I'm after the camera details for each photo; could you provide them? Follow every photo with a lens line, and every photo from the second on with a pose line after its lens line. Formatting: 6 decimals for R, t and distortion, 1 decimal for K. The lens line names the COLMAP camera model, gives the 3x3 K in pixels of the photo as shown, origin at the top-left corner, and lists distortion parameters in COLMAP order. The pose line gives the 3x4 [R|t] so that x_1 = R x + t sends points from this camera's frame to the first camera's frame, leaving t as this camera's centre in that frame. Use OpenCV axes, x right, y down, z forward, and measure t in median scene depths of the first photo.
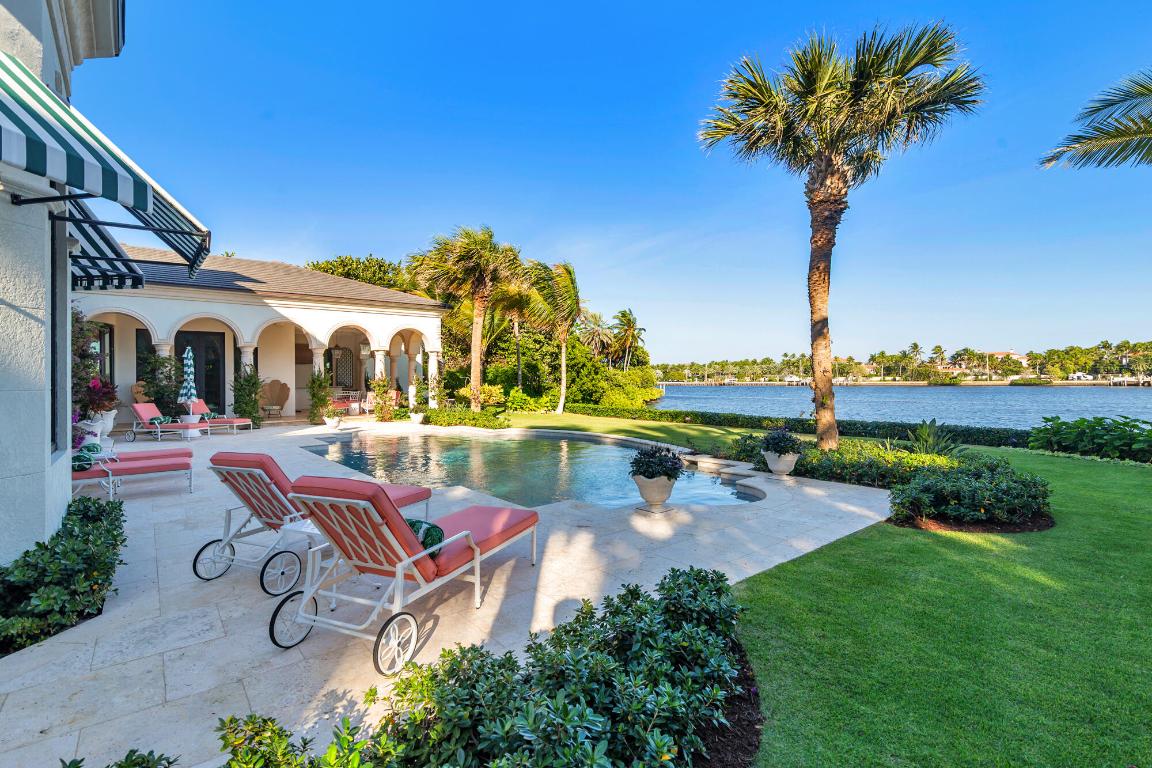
lens RADIAL K [[527.2, 0, 574.0], [0, 527.2, 379.0], [0, 0, 1]] dist [0.002906, -0.000130]
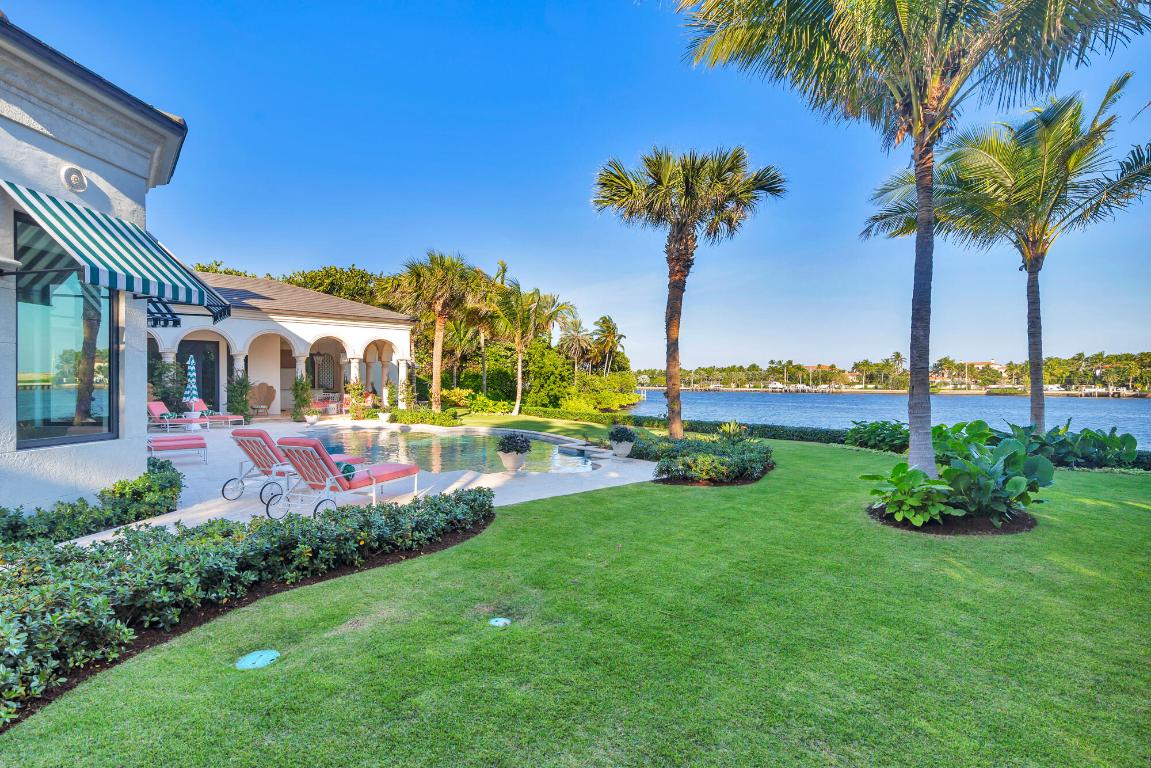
lens RADIAL K [[532.2, 0, 581.9], [0, 532.2, 385.9], [0, 0, 1]] dist [-0.000538, -0.000178]
pose [[0.999492, 0.013484, 0.028884, 0.073283], [-0.013661, 0.999889, 0.005952, -0.006162], [-0.028800, -0.006343, 0.999565, -0.137565]]
